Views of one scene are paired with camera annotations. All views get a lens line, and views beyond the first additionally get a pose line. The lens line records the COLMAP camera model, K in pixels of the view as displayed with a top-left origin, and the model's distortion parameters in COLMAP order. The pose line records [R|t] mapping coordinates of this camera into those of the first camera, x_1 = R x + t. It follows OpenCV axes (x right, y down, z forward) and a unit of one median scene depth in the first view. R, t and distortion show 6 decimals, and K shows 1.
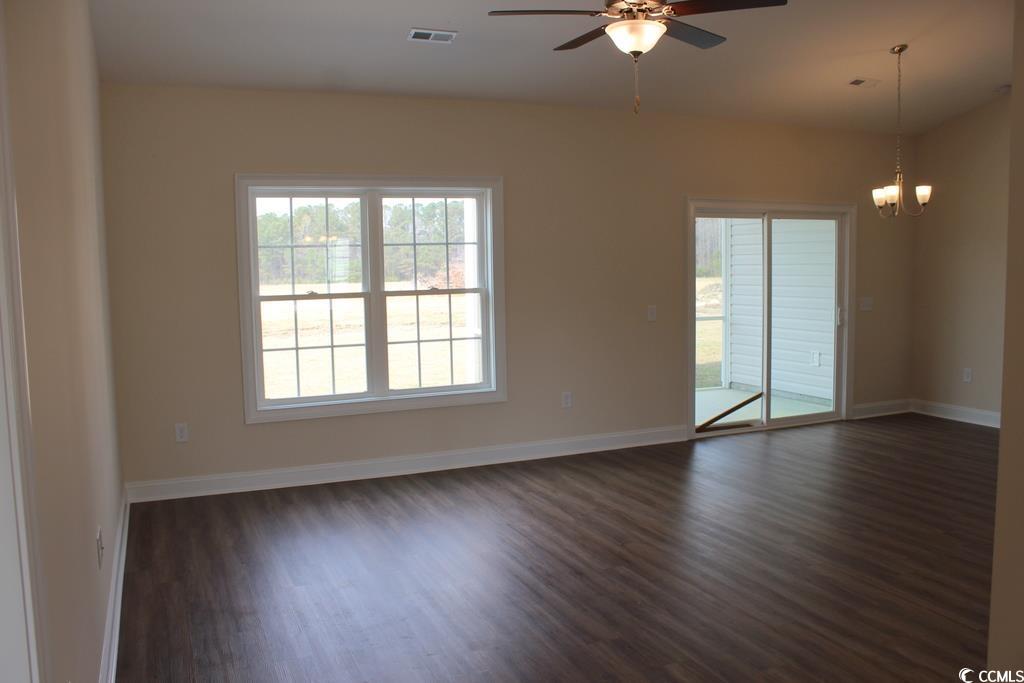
lens RADIAL K [[854.7, 0, 506.2], [0, 854.7, 345.4], [0, 0, 1]] dist [-0.173197, 0.164030]
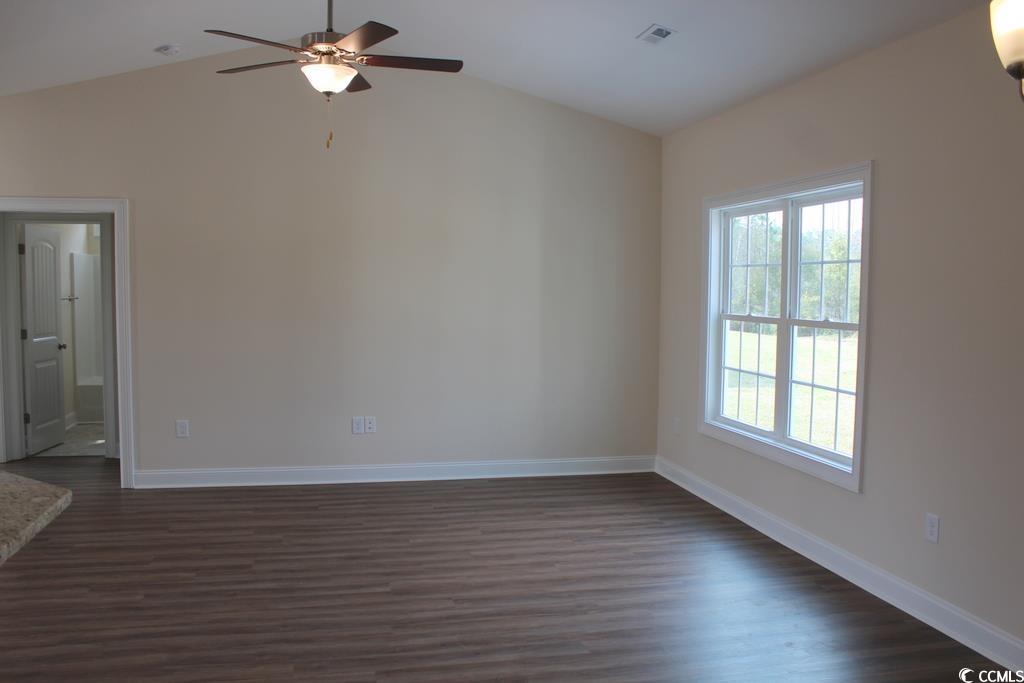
lens RADIAL K [[854.7, 0, 506.2], [0, 854.7, 345.4], [0, 0, 1]] dist [-0.173197, 0.164030]
pose [[-0.195659, 0.086849, -0.976819, 0.744496], [-0.095145, 0.989691, 0.107051, -0.102640], [0.976046, 0.113885, -0.185378, 0.902866]]
